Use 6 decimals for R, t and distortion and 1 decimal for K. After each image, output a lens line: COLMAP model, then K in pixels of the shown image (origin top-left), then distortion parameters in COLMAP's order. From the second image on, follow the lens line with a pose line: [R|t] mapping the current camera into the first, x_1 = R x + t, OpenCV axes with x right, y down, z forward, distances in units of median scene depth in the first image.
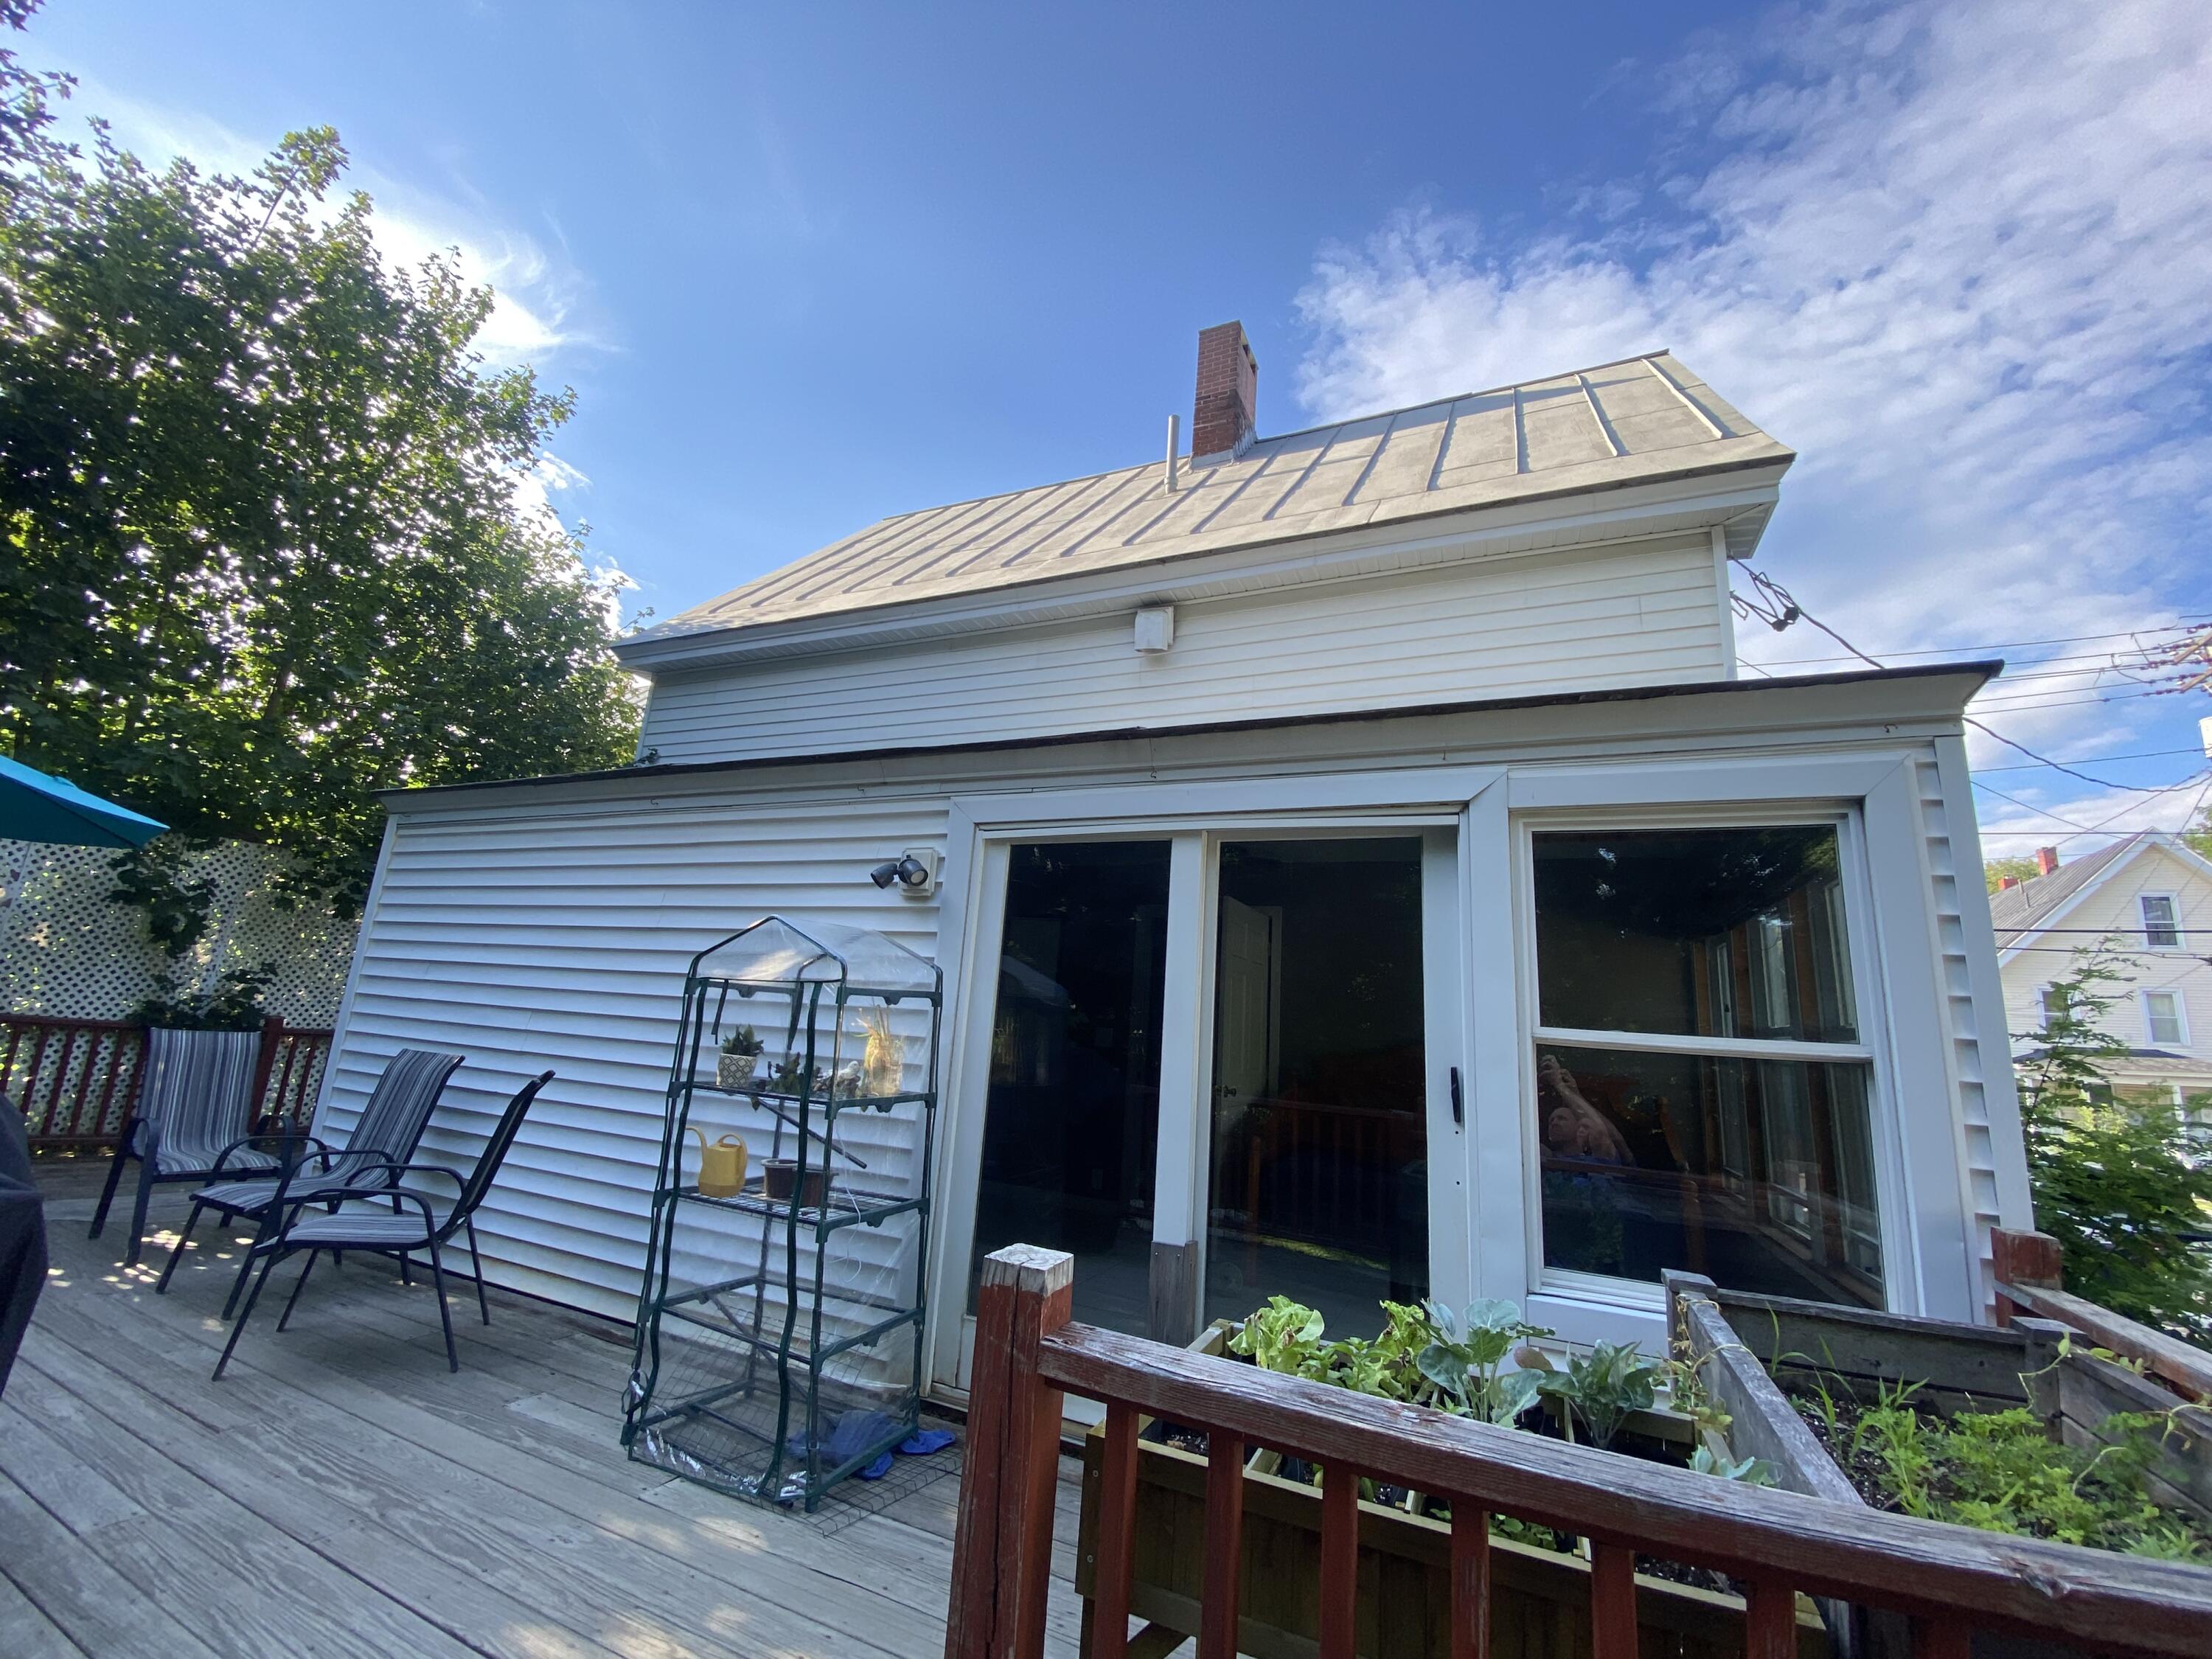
lens RADIAL K [[896.4, 0, 1106.0], [0, 896.4, 829.5], [0, 0, 1]] dist [0.045137, -0.033387]
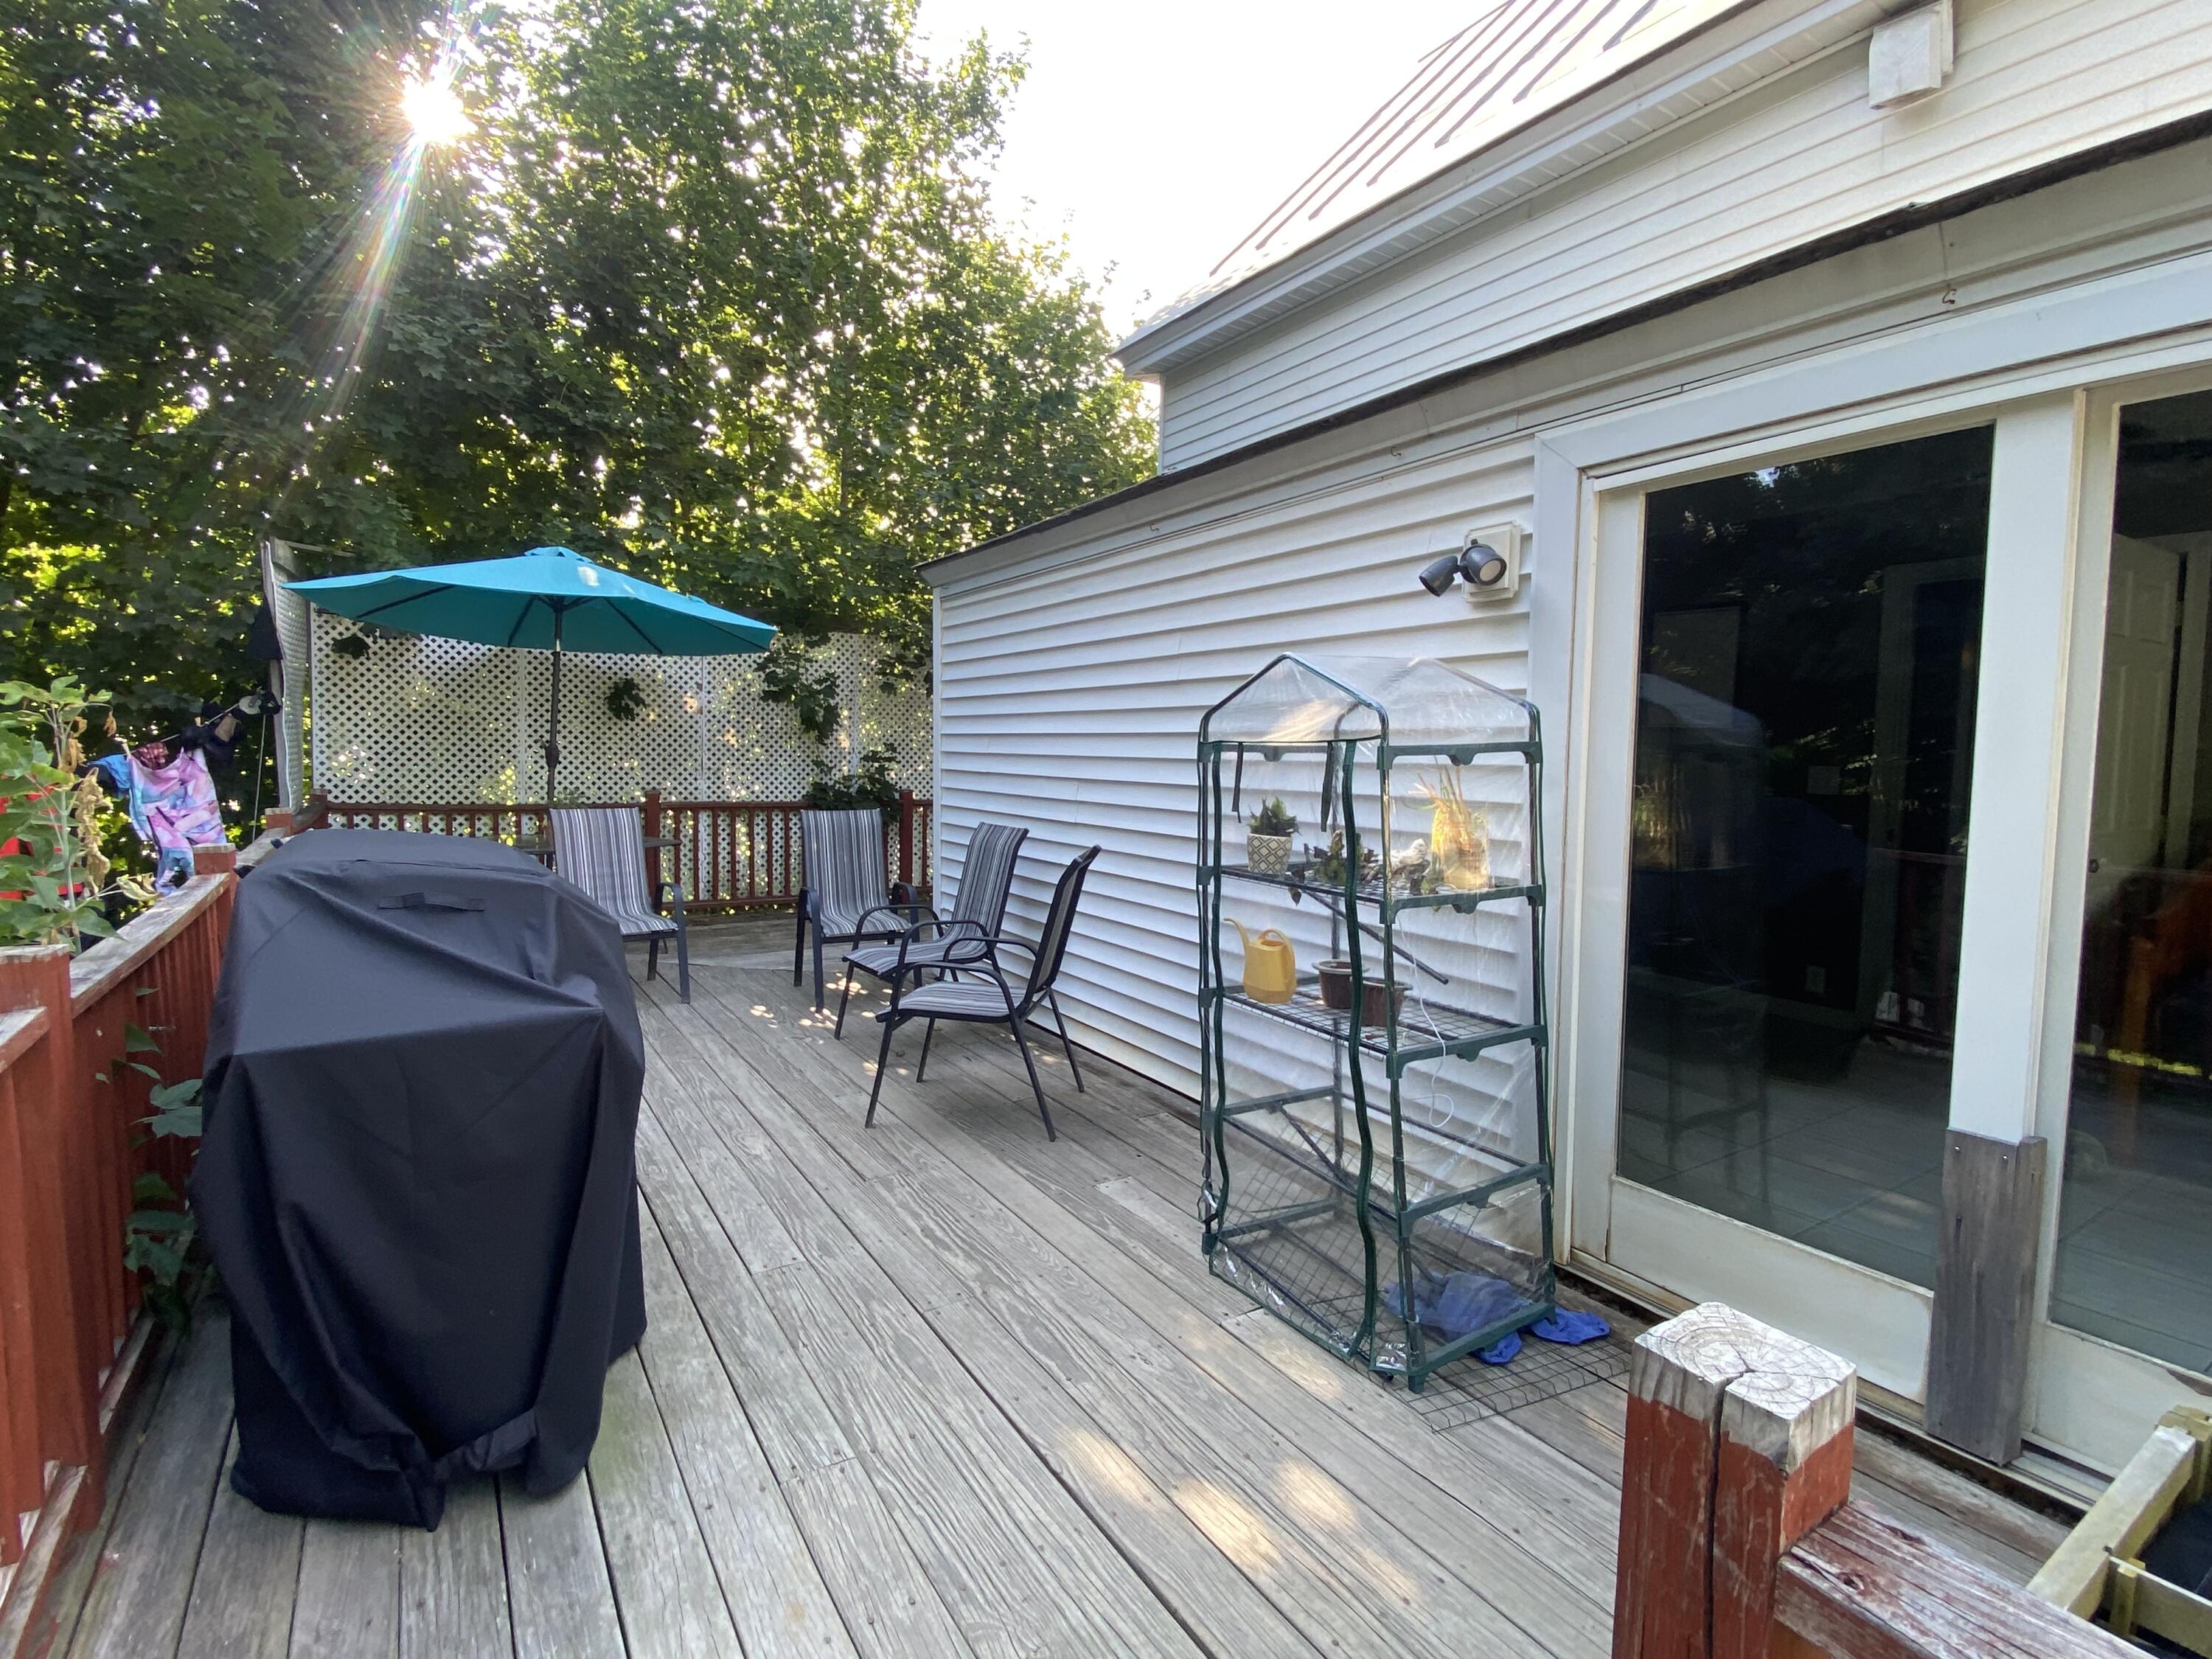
lens RADIAL K [[1061.2, 0, 1102.0], [0, 1061.2, 823.4], [0, 0, 1]] dist [0.050626, -0.043241]
pose [[0.834429, -0.019254, -0.550779, -0.018900], [0.164739, 0.962410, 0.215936, 0.015740], [0.525917, -0.270918, 0.806235, 0.175273]]
